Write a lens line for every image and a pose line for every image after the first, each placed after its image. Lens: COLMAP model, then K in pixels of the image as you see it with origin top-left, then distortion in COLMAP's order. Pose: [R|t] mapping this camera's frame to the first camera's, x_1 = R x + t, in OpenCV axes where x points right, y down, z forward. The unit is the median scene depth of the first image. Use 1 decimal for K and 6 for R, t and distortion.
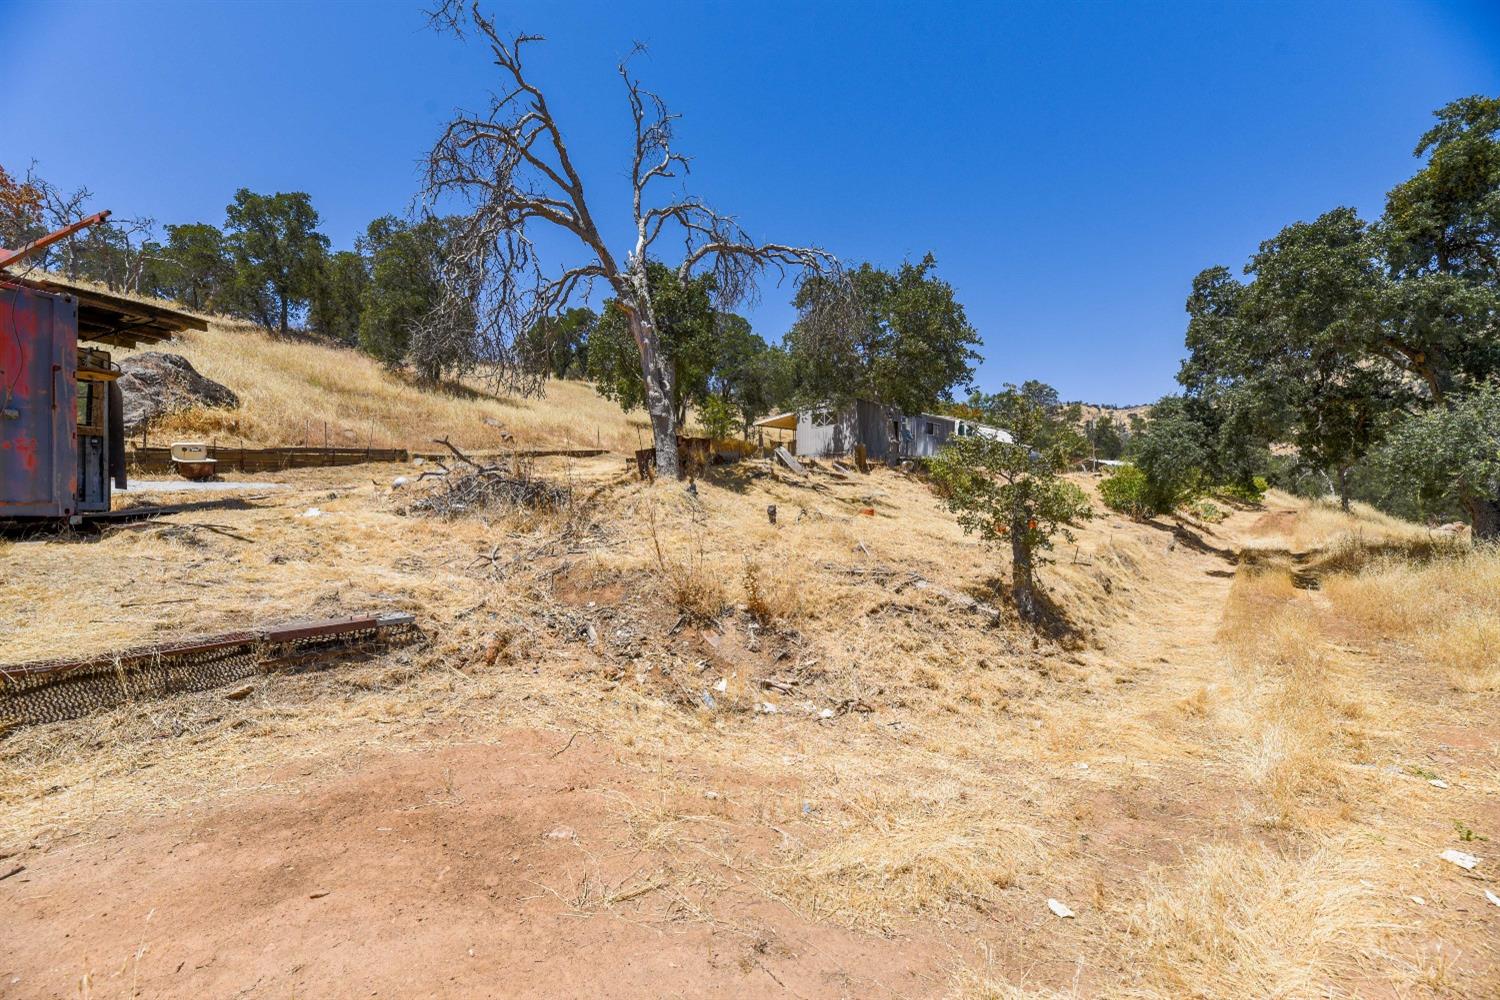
lens RADIAL K [[850.8, 0, 744.7], [0, 850.8, 502.5], [0, 0, 1]] dist [0.012644, -0.004227]
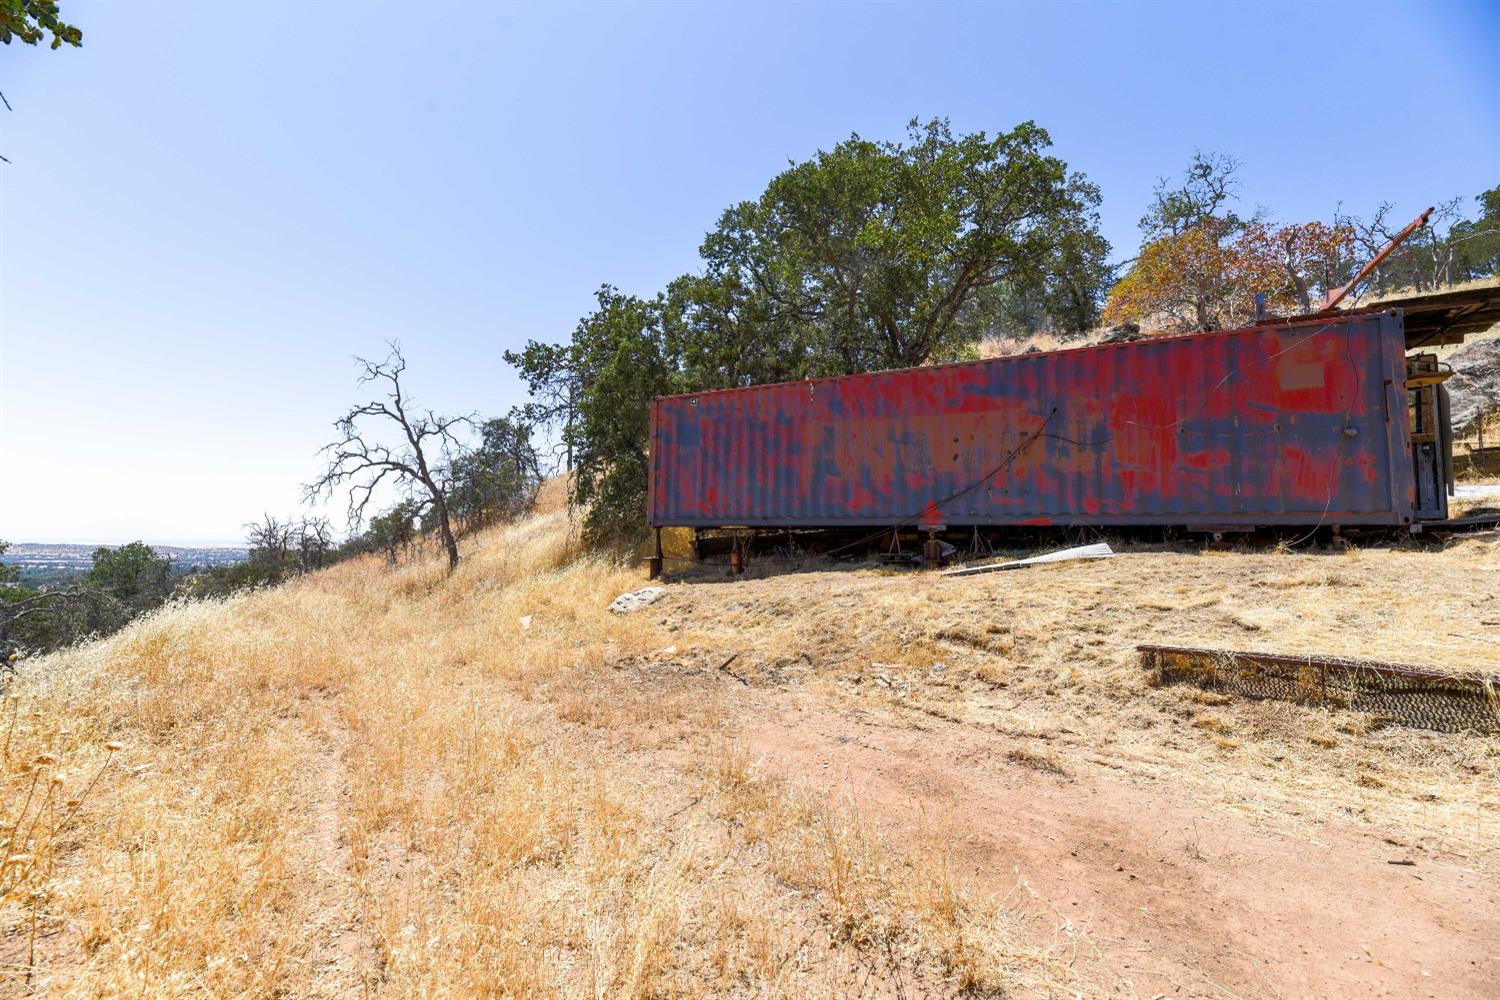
lens RADIAL K [[850.8, 0, 744.7], [0, 850.8, 502.5], [0, 0, 1]] dist [0.012644, -0.004227]
pose [[-0.363943, -0.029406, -0.930957, 0.431210], [0.014723, 0.999195, -0.037318, 0.015659], [0.931305, -0.027288, -0.363217, 0.629506]]
